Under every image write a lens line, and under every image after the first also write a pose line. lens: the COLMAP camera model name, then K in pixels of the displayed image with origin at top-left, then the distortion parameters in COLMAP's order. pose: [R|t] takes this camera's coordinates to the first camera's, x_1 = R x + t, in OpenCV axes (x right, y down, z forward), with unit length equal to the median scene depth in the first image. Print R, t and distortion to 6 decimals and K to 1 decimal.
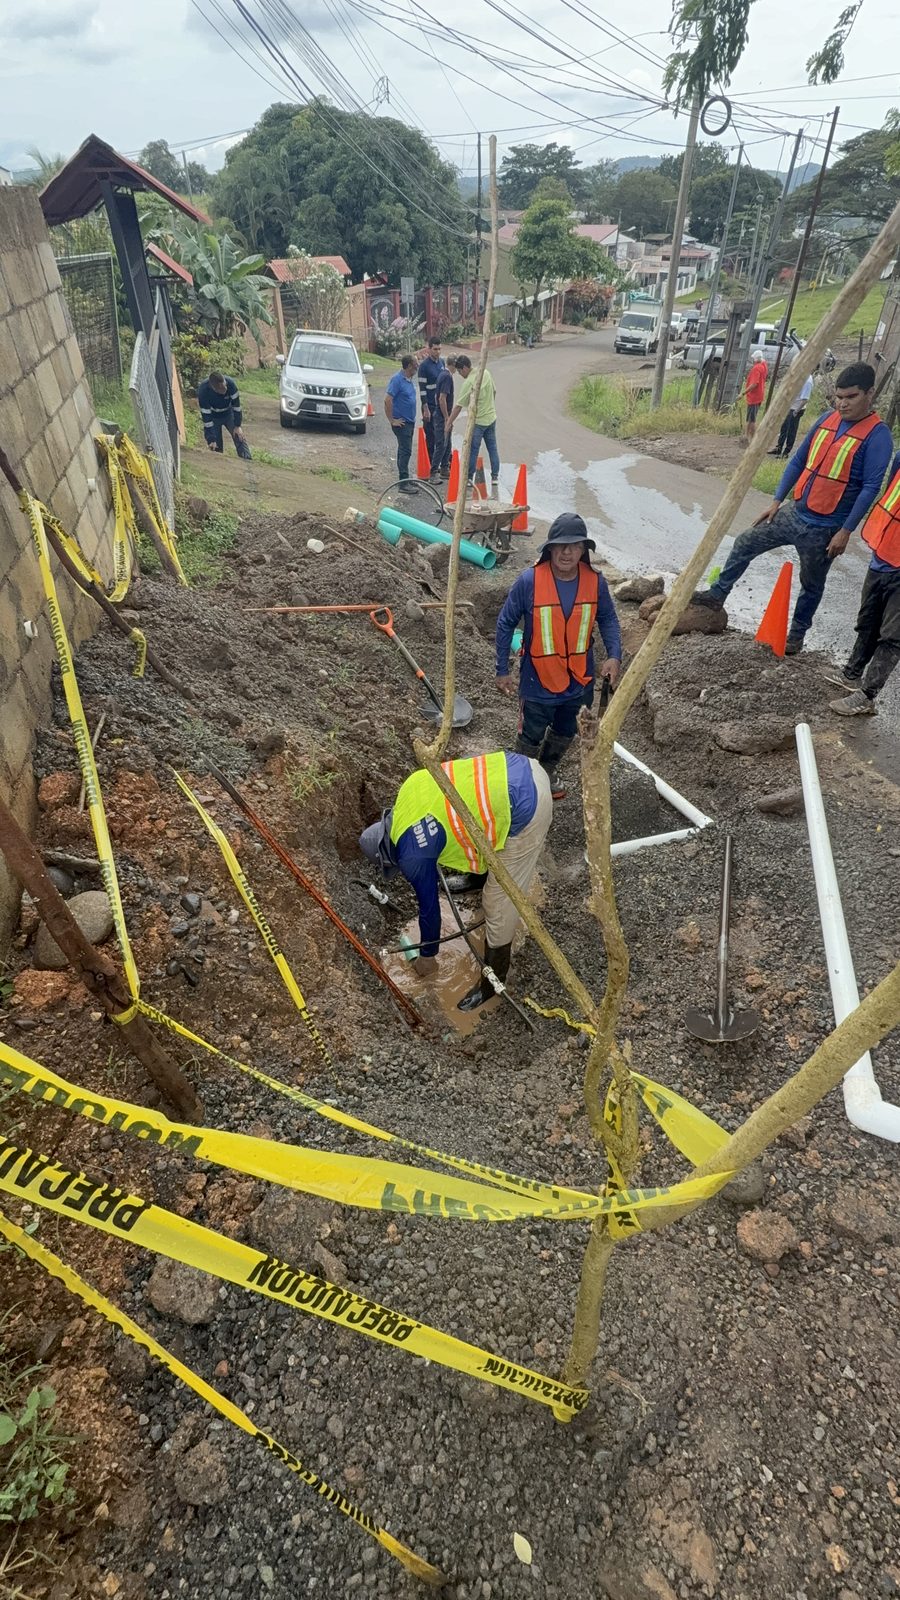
lens RADIAL K [[741.7, 0, 450.0], [0, 741.7, 800.0], [0, 0, 1]] dist [0.000112, 0.000125]
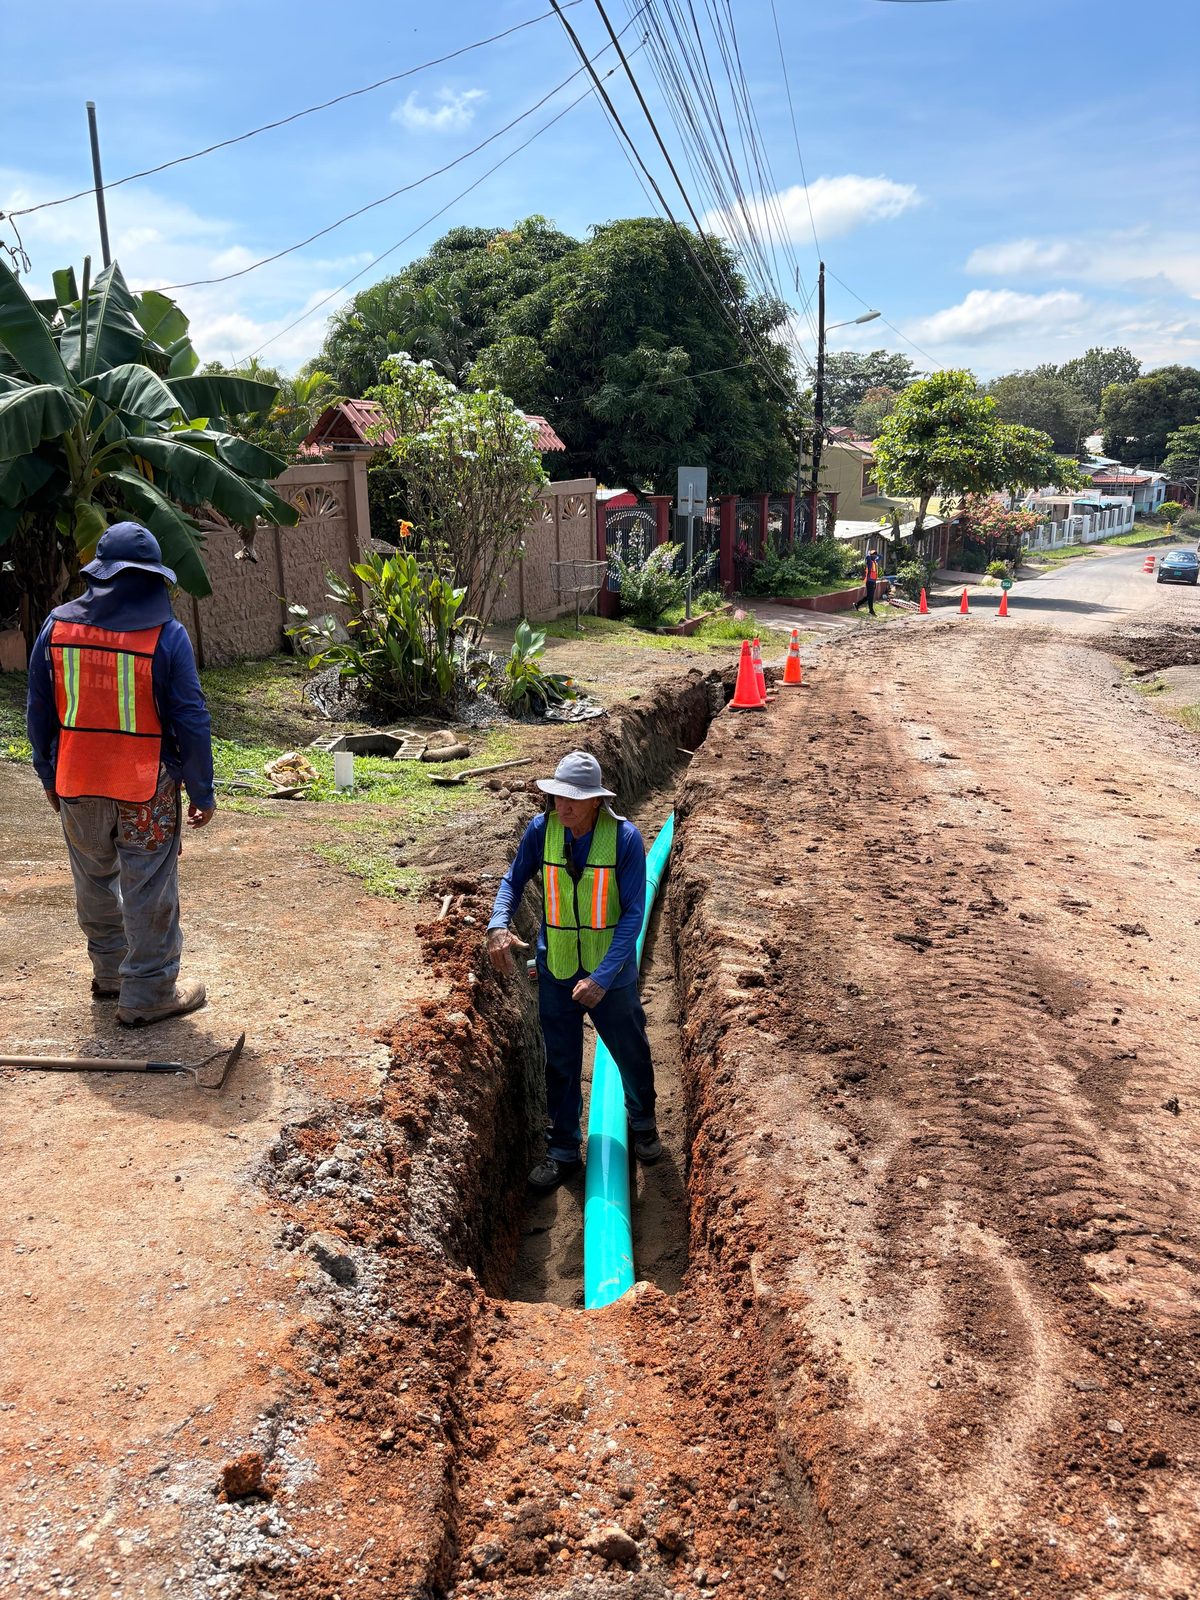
lens RADIAL K [[1243.2, 0, 600.0], [0, 1243.2, 800.0], [0, 0, 1]] dist [0.005540, 0.002843]
pose [[0.995714, 0.021480, -0.089953, -0.027115], [-0.054256, 0.923356, -0.380091, -0.155932], [0.074895, 0.383343, 0.920564, 0.257106]]
